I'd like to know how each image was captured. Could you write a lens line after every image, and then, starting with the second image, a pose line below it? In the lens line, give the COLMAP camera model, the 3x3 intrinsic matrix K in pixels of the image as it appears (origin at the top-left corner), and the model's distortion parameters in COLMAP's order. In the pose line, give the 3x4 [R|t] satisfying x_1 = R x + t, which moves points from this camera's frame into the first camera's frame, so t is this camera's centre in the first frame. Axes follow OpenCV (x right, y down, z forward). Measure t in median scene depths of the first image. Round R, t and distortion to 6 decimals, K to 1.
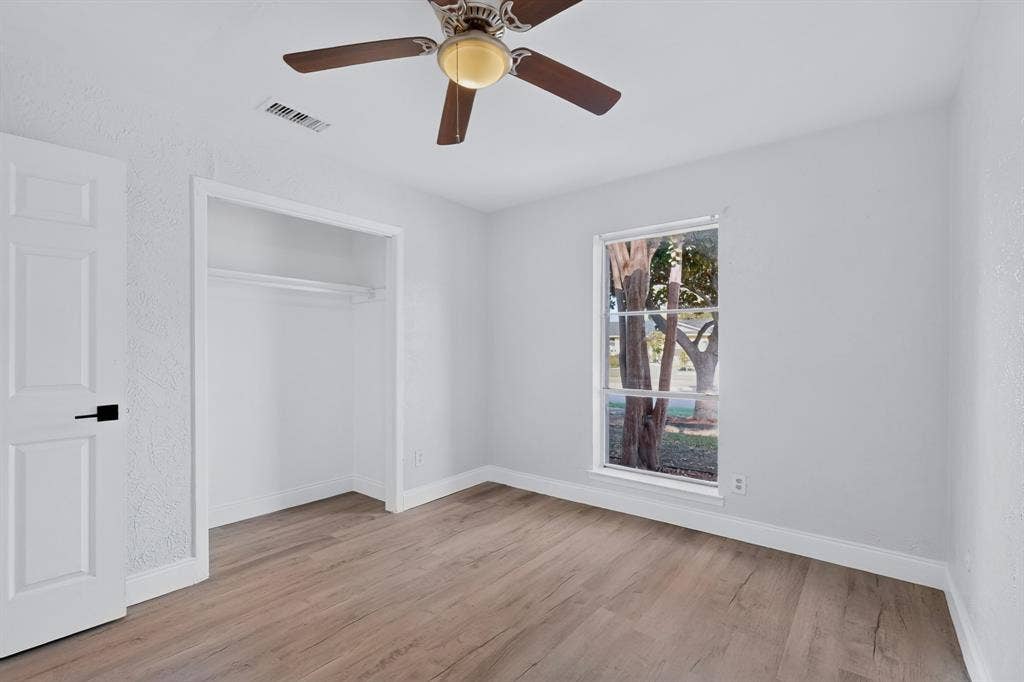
lens RADIAL K [[453.5, 0, 515.0], [0, 453.5, 341.0], [0, 0, 1]] dist [-0.000565, -0.000038]
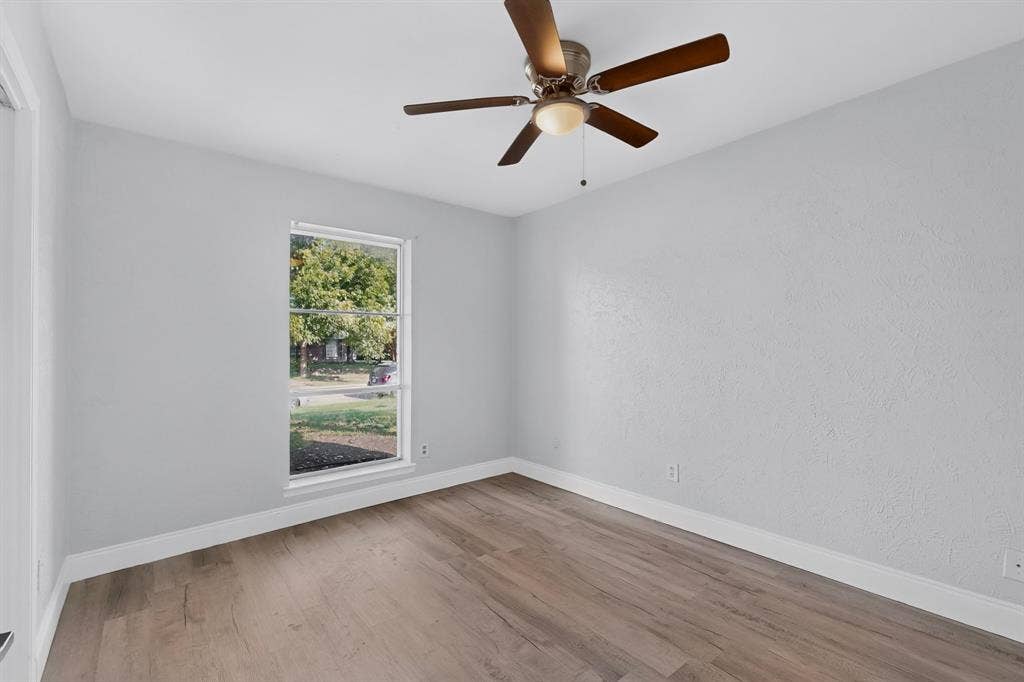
lens RADIAL K [[446.7, 0, 516.2], [0, 446.7, 345.9], [0, 0, 1]] dist [-0.000595, 0.000112]
pose [[0.207402, -0.009129, 0.978213, -0.731756], [-0.003828, 0.999941, 0.010144, 0.003313], [-0.978248, -0.005849, 0.207355, 0.497040]]
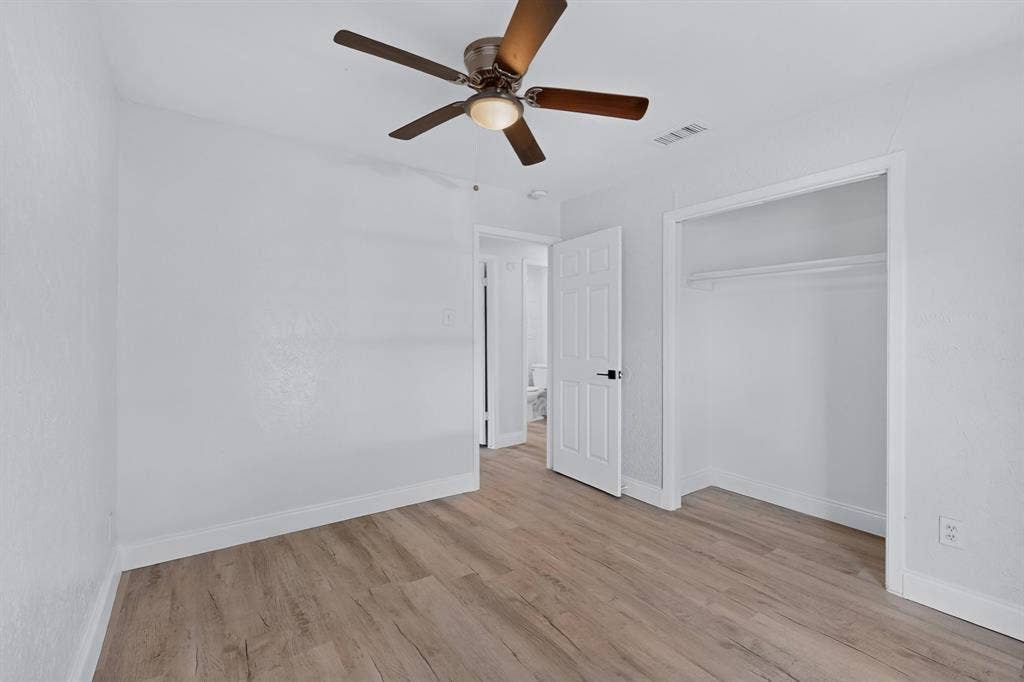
lens RADIAL K [[453.5, 0, 515.0], [0, 453.5, 341.0], [0, 0, 1]] dist [-0.000565, -0.000038]
pose [[-0.277070, 0.009828, -0.960799, 0.620952], [0.007137, 0.999941, 0.008170, 0.009018], [0.960823, -0.004594, -0.277124, 0.798357]]
